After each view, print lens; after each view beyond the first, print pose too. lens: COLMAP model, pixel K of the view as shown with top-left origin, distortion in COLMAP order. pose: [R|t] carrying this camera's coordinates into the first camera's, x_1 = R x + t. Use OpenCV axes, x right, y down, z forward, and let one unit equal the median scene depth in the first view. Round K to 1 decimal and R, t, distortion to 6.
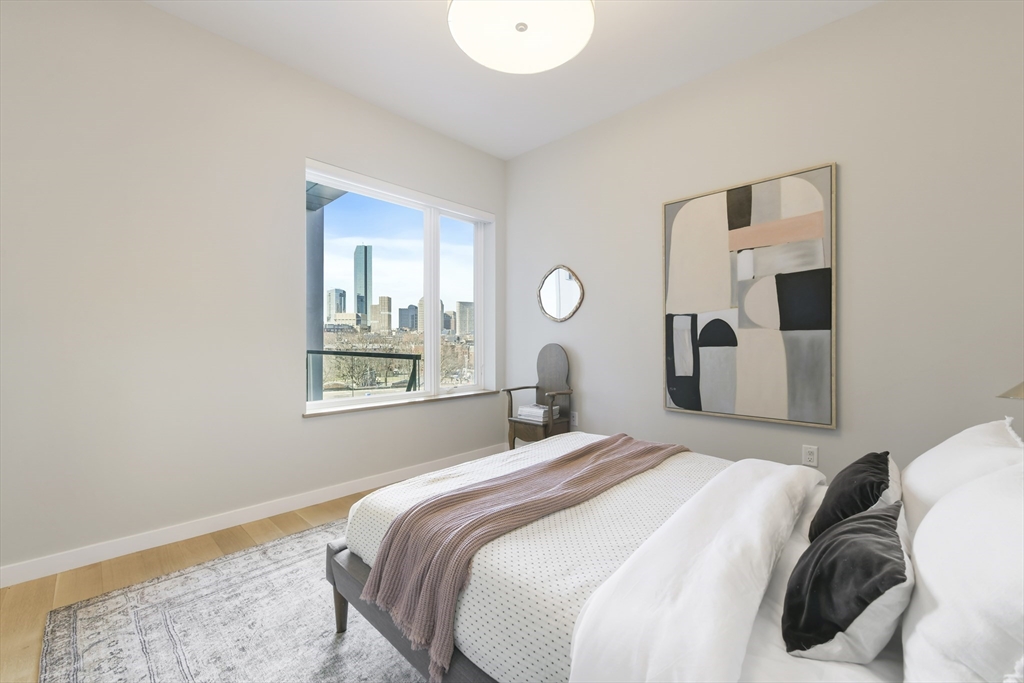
lens RADIAL K [[410.3, 0, 512.4], [0, 410.3, 338.1], [0, 0, 1]] dist [0.003393, -0.000025]
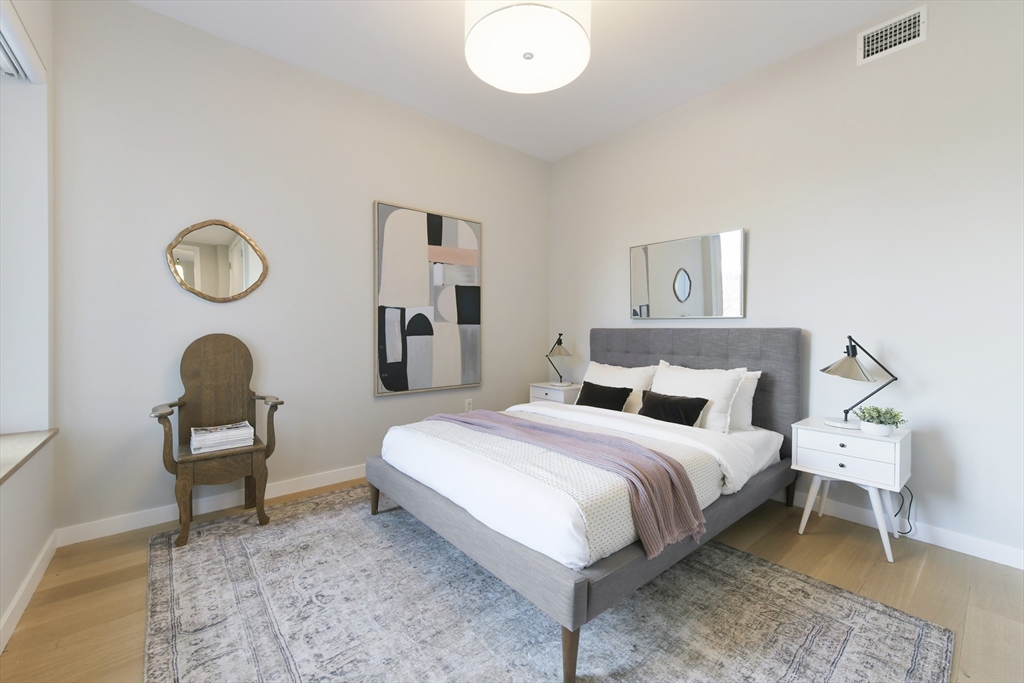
lens RADIAL K [[413.4, 0, 517.4], [0, 413.4, 325.8], [0, 0, 1]] dist [-0.003017, -0.000121]
pose [[0.102804, 0.014806, 0.994591, -0.721886], [-0.014125, 0.999810, -0.013424, 0.003174], [-0.994601, -0.012668, 0.102993, 0.589175]]
